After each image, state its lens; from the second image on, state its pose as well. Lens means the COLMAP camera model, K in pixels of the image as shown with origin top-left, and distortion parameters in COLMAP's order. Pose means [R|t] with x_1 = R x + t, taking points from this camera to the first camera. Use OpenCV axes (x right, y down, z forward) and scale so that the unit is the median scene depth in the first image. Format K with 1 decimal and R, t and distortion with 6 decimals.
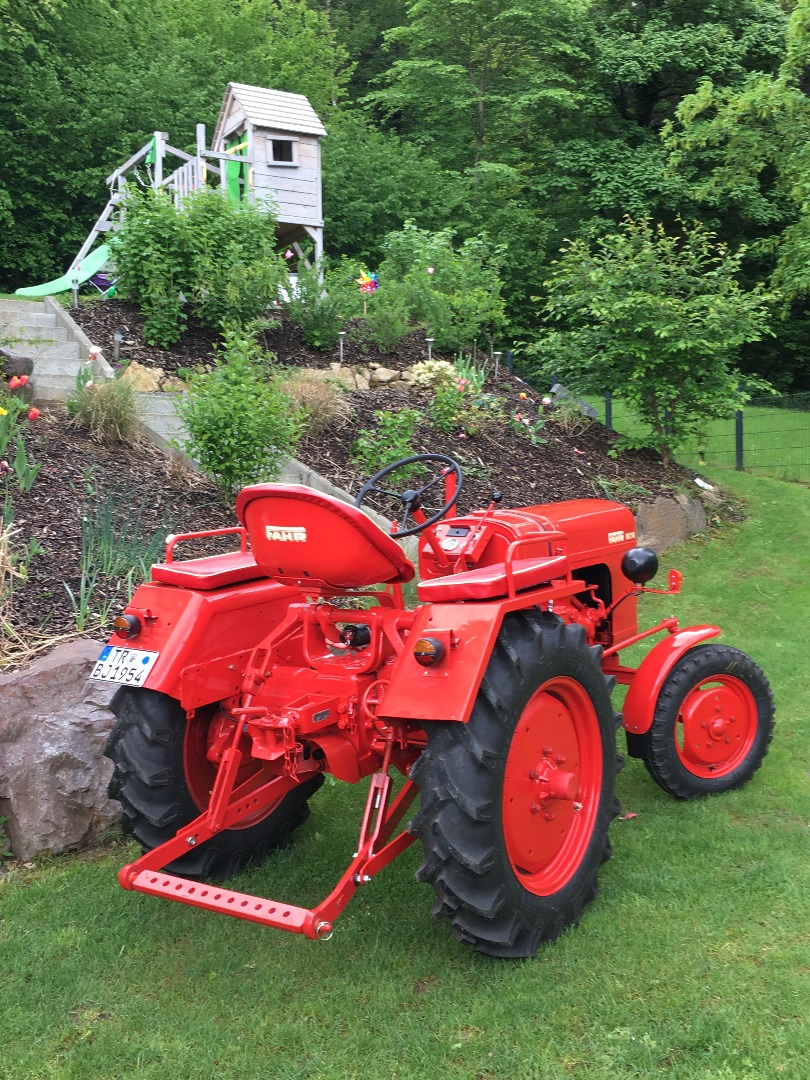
lens RADIAL K [[944.6, 0, 405.0], [0, 944.6, 540.0], [0, 0, 1]] dist [0.079780, 0.000338]
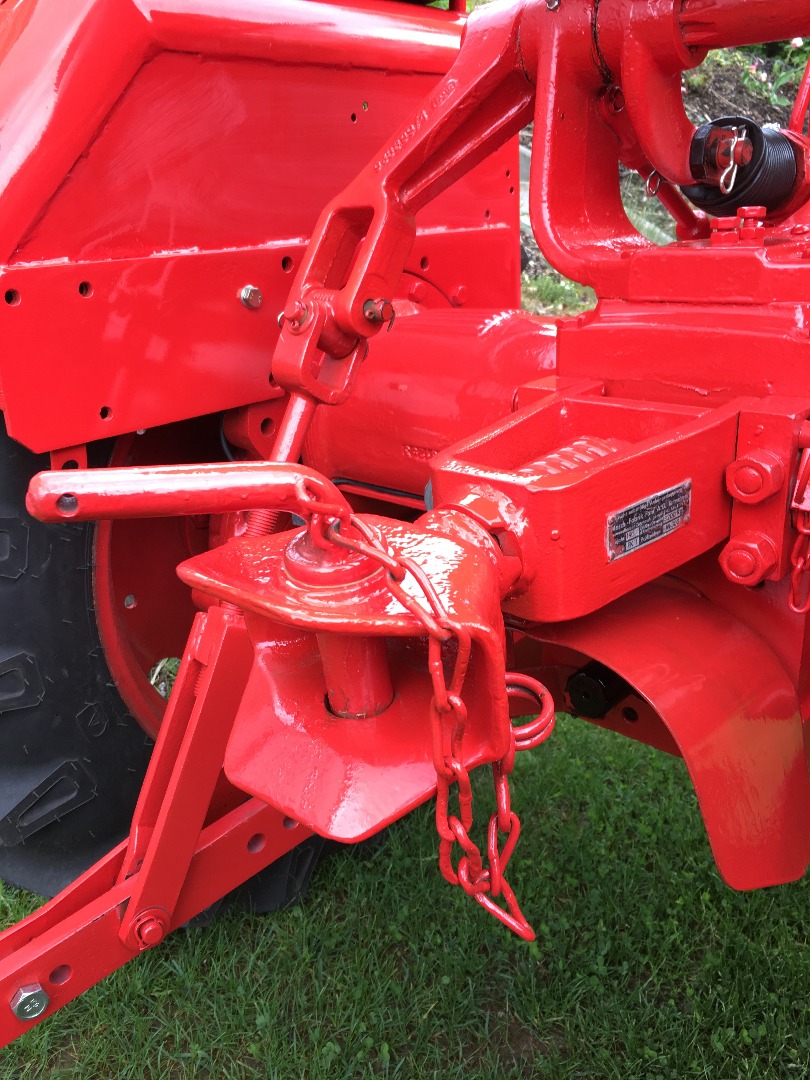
lens RADIAL K [[916.8, 0, 405.0], [0, 916.8, 540.0], [0, 0, 1]] dist [0.048865, -0.056894]
pose [[0.985744, 0.057349, -0.158178, -0.099095], [-0.010039, 0.958491, 0.284946, 0.132408], [0.167953, -0.279296, 0.945402, 0.780458]]
